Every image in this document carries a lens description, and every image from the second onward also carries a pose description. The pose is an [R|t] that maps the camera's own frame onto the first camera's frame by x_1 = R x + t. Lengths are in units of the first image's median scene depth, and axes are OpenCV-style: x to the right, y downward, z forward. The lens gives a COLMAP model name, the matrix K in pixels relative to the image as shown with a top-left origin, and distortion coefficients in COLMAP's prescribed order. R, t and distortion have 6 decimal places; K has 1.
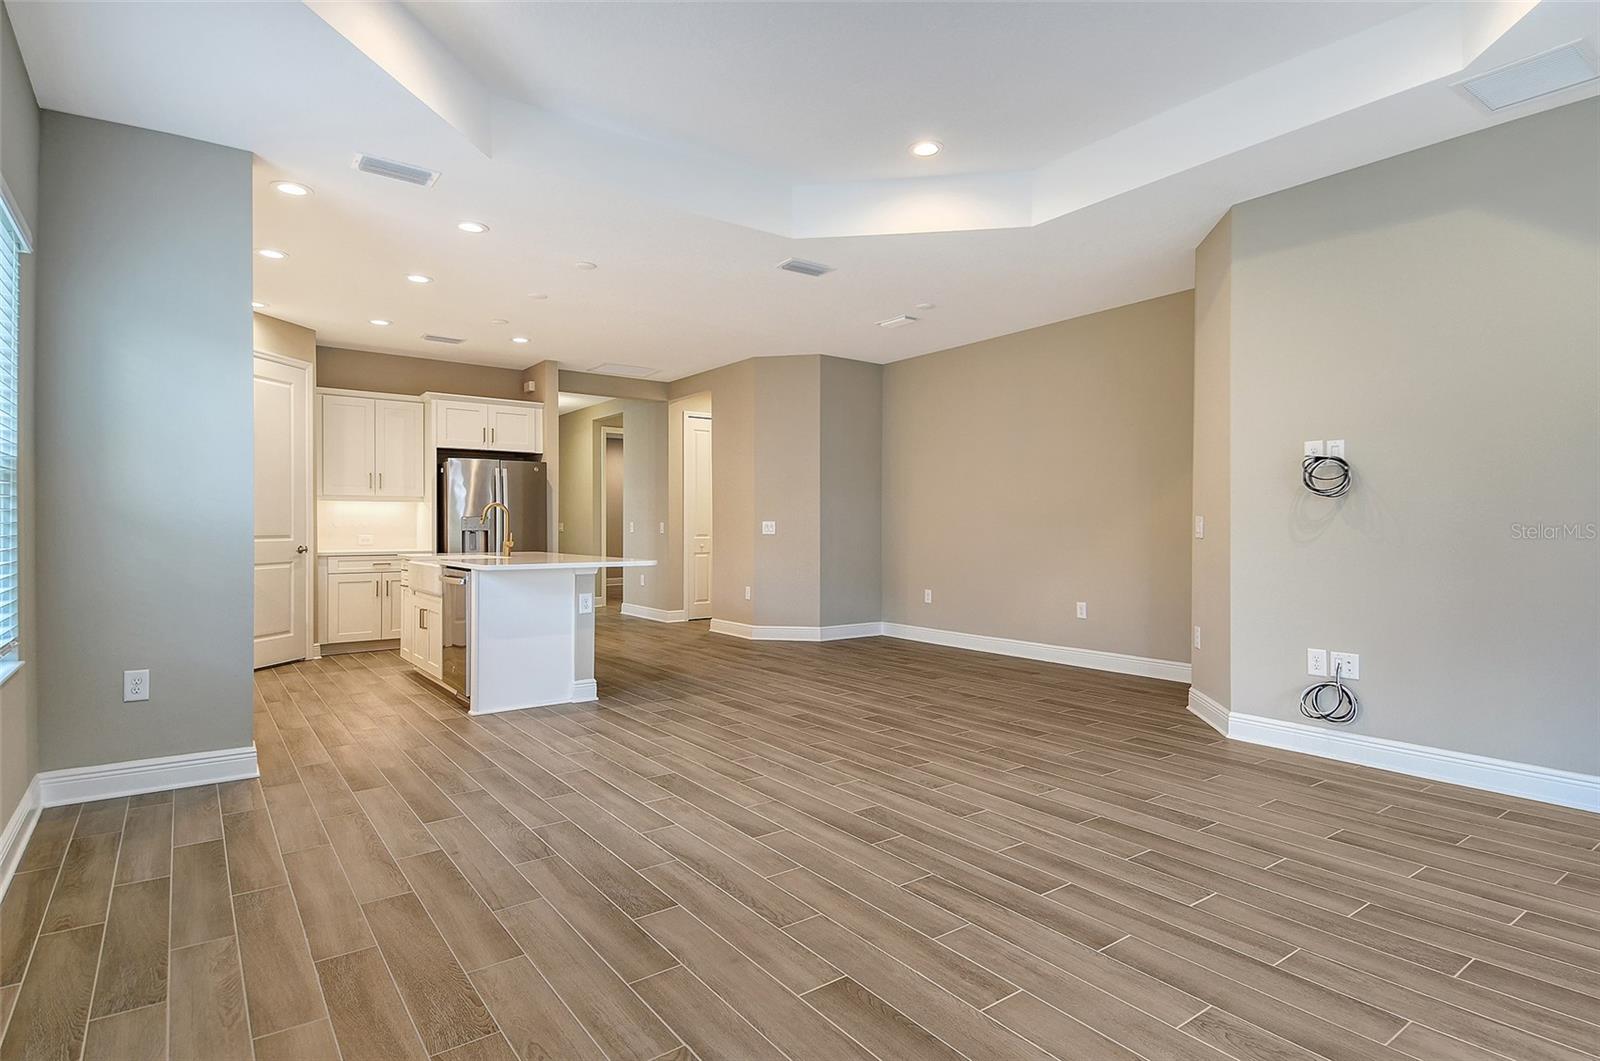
lens RADIAL K [[845.4, 0, 807.5], [0, 845.4, 548.2], [0, 0, 1]] dist [0.041861, -0.026374]
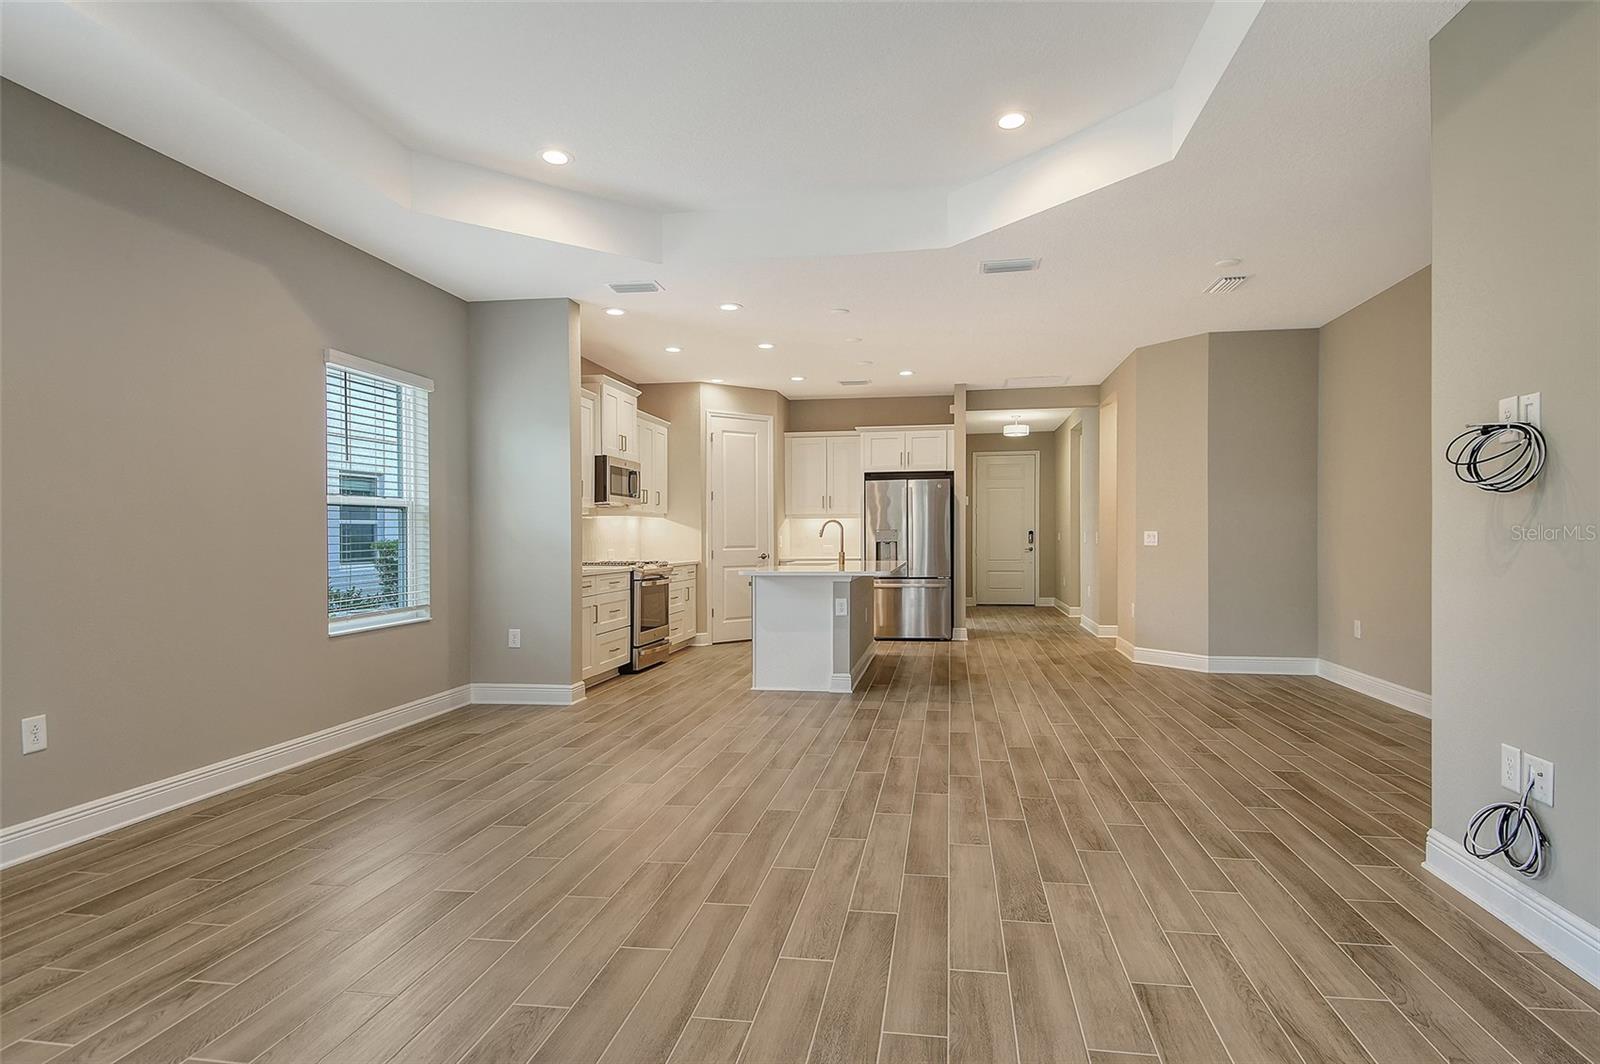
lens RADIAL K [[845.4, 0, 809.4], [0, 845.4, 546.6], [0, 0, 1]] dist [0.041861, -0.026374]
pose [[0.698073, 0.003222, -0.716019, 0.600418], [-0.011191, 0.999917, -0.006410, -0.009845], [0.715939, 0.012488, 0.698051, 0.201707]]
